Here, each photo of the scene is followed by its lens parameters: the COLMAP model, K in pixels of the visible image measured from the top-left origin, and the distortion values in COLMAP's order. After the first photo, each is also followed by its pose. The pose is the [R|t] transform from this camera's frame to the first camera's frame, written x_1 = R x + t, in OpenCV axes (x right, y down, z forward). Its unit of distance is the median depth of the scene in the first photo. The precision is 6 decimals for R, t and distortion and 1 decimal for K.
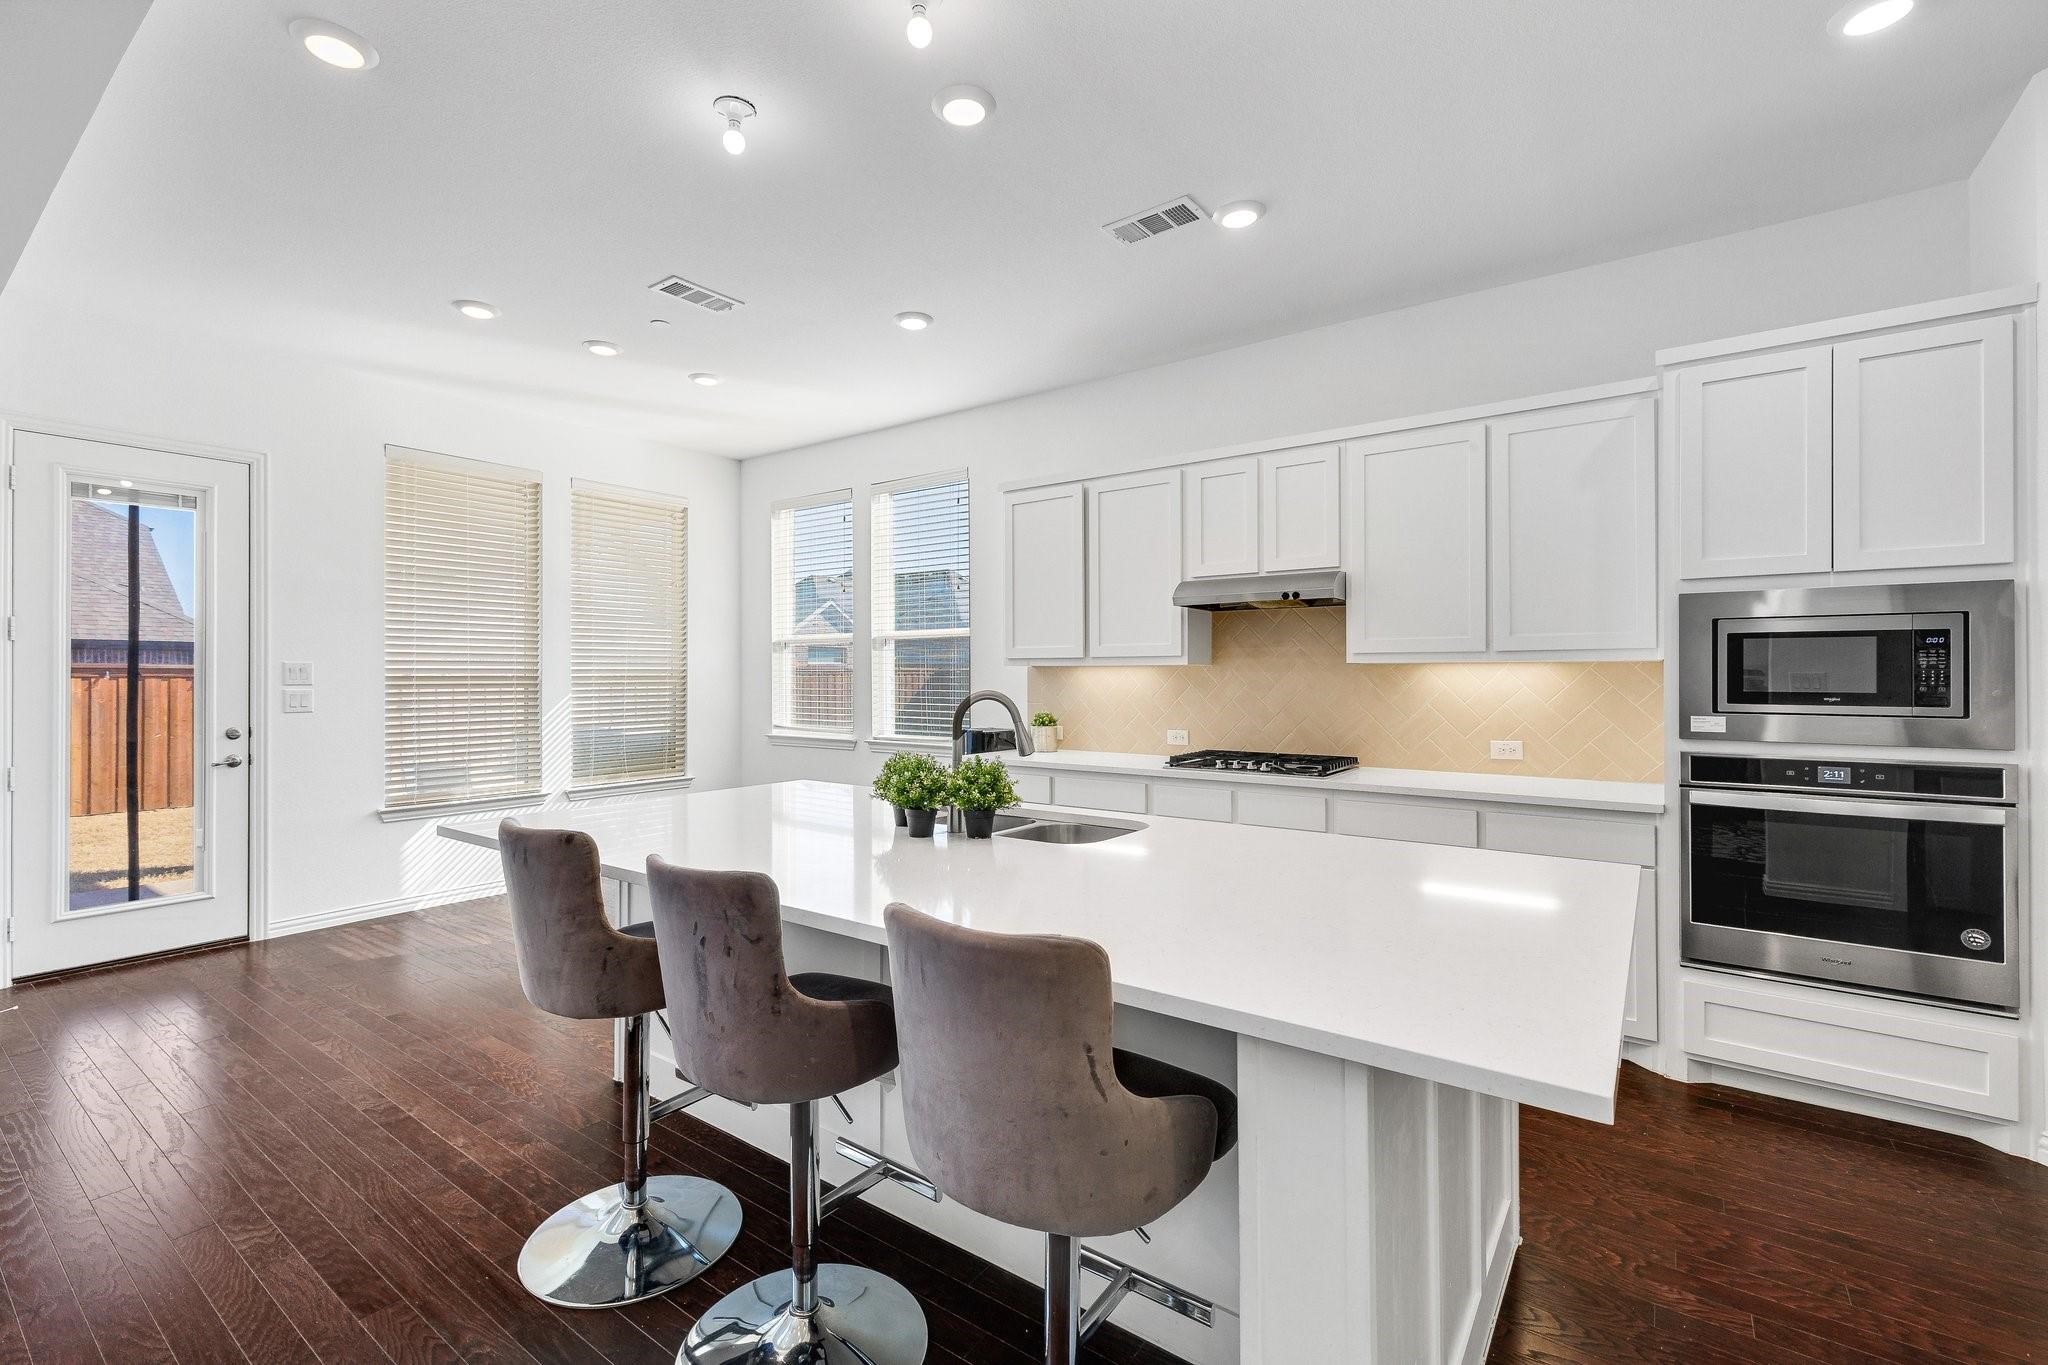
lens RADIAL K [[883.8, 0, 1013.5], [0, 883.8, 673.3], [0, 0, 1]] dist [-0.001629, -0.000373]
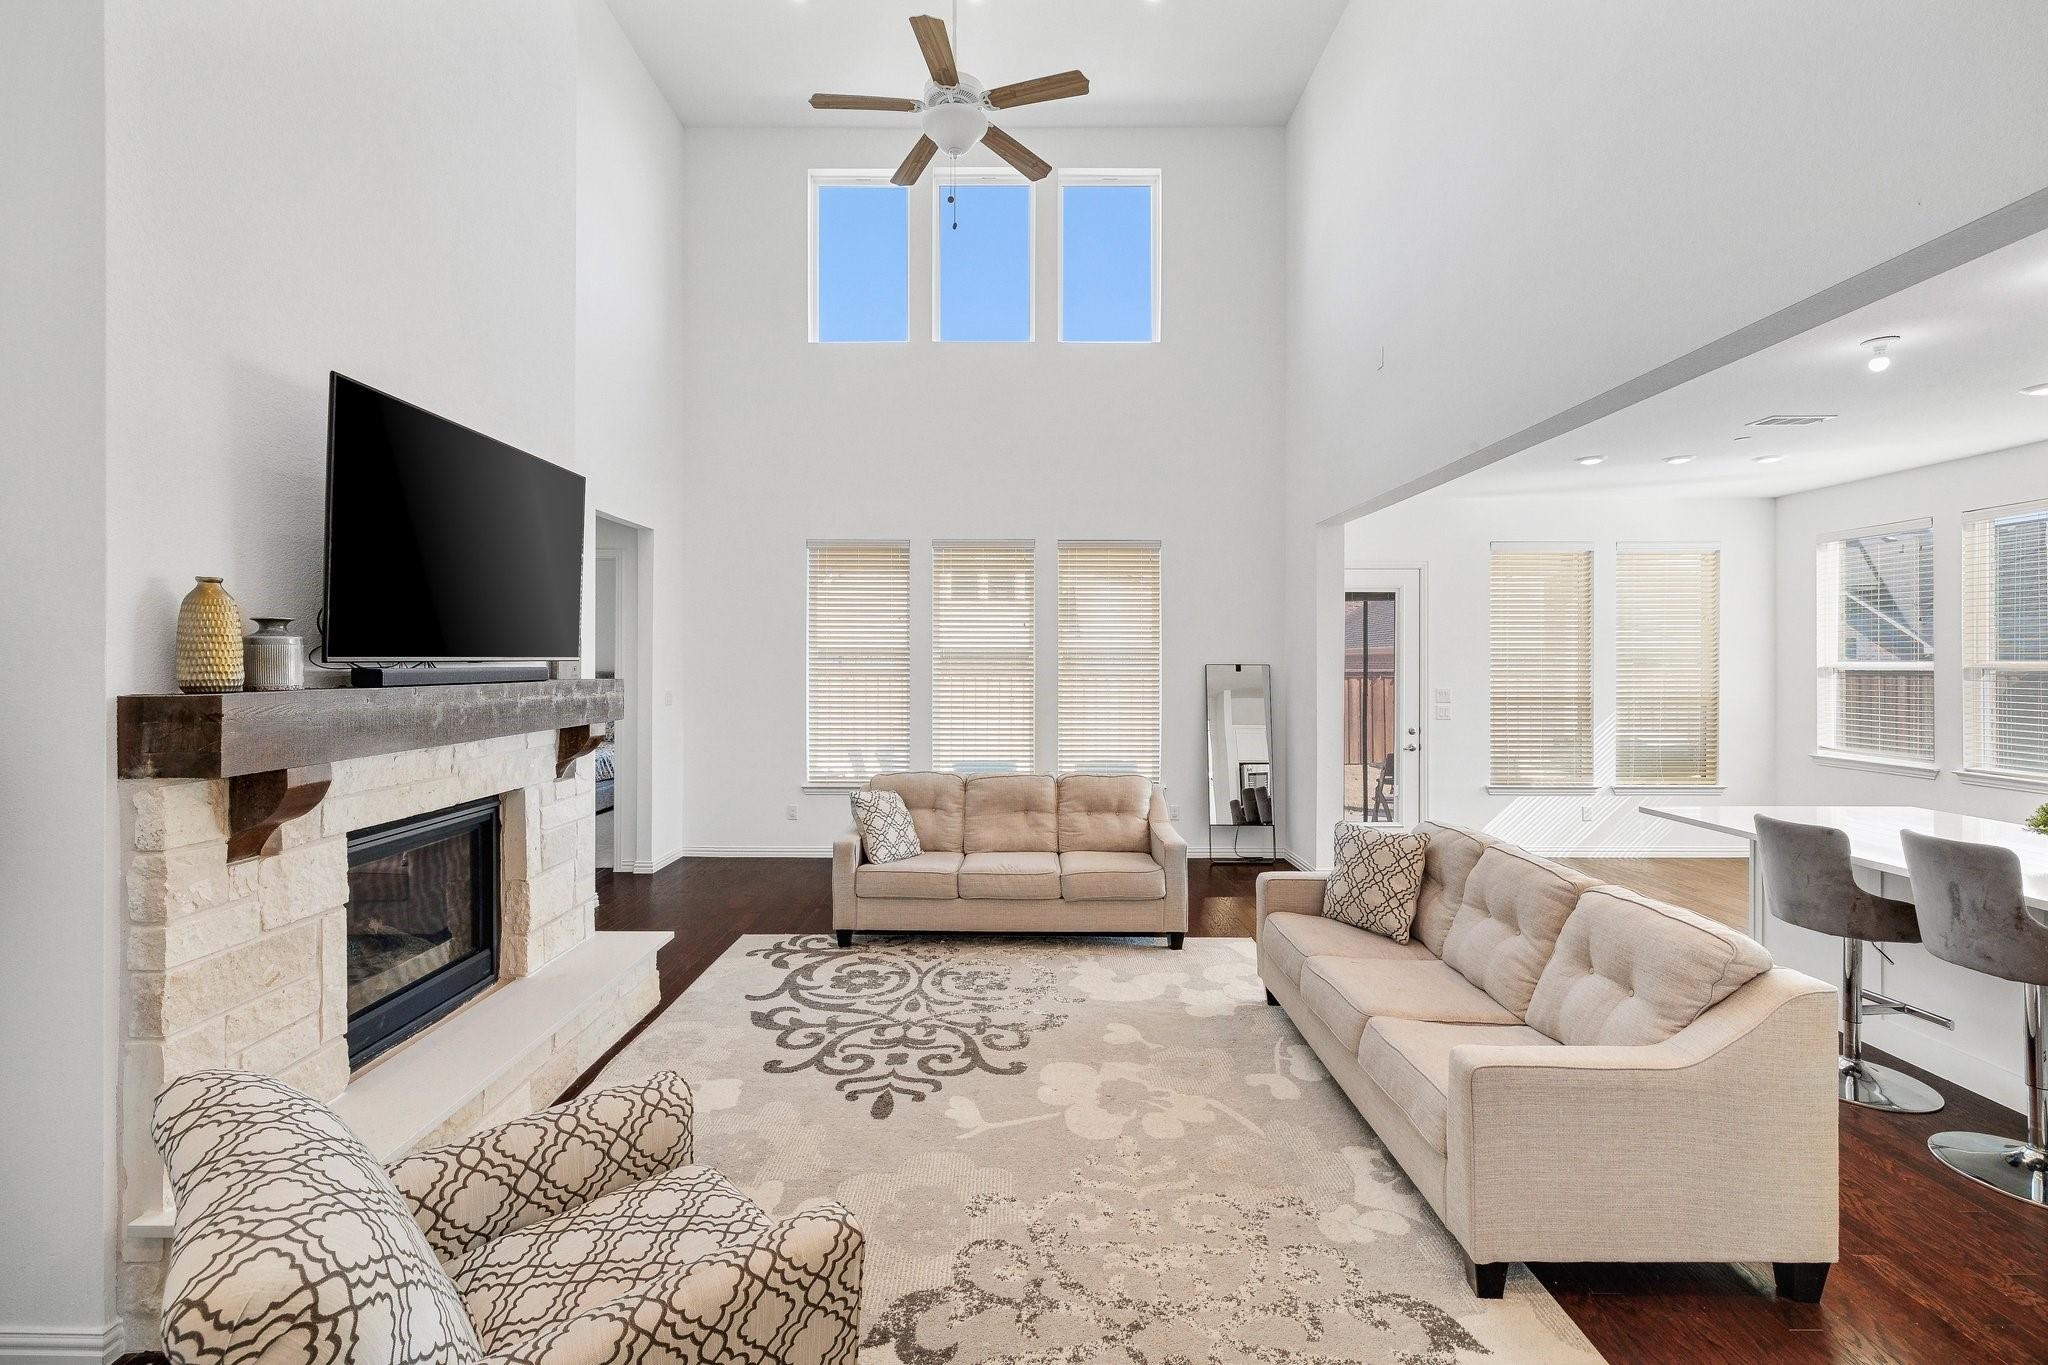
lens RADIAL K [[863.2, 0, 1015.3], [0, 863.2, 663.0], [0, 0, 1]] dist [0.002118, 0.000363]
pose [[0.587231, 0.001934, -0.809417, 0.000946], [-0.000236, 0.999998, 0.002218, -0.063984], [0.809420, -0.001111, 0.587230, -0.569909]]
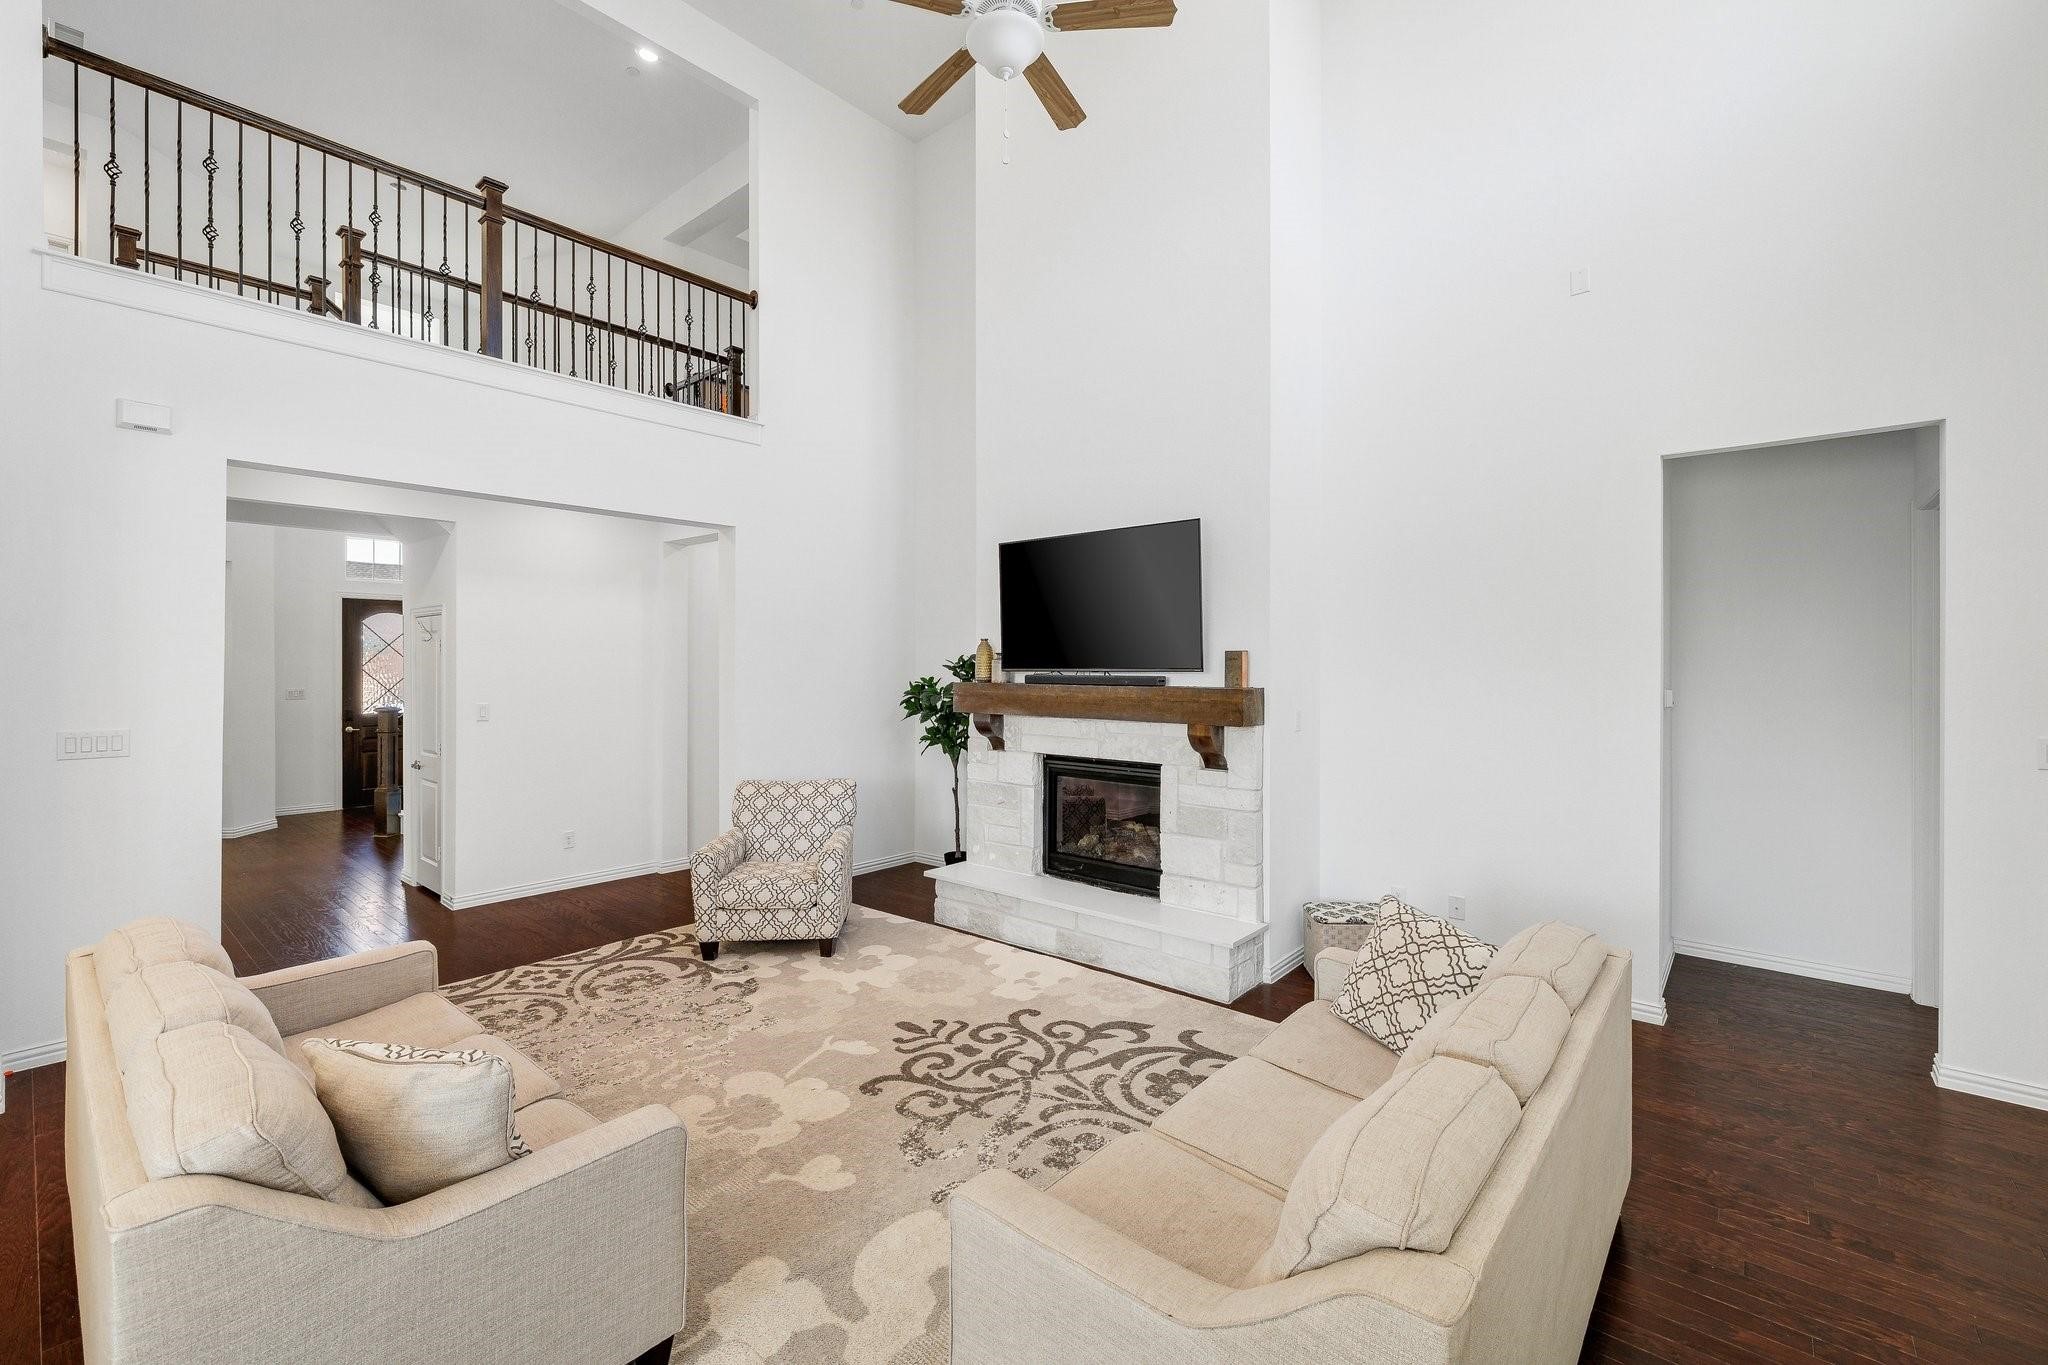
lens RADIAL K [[863.2, 0, 1015.3], [0, 863.2, 663.0], [0, 0, 1]] dist [0.002118, 0.000363]
pose [[-0.996627, -0.001049, 0.082063, -0.811582], [-0.001107, 0.999999, -0.000660, -0.074324], [-0.082062, -0.000748, -0.996627, 0.630687]]
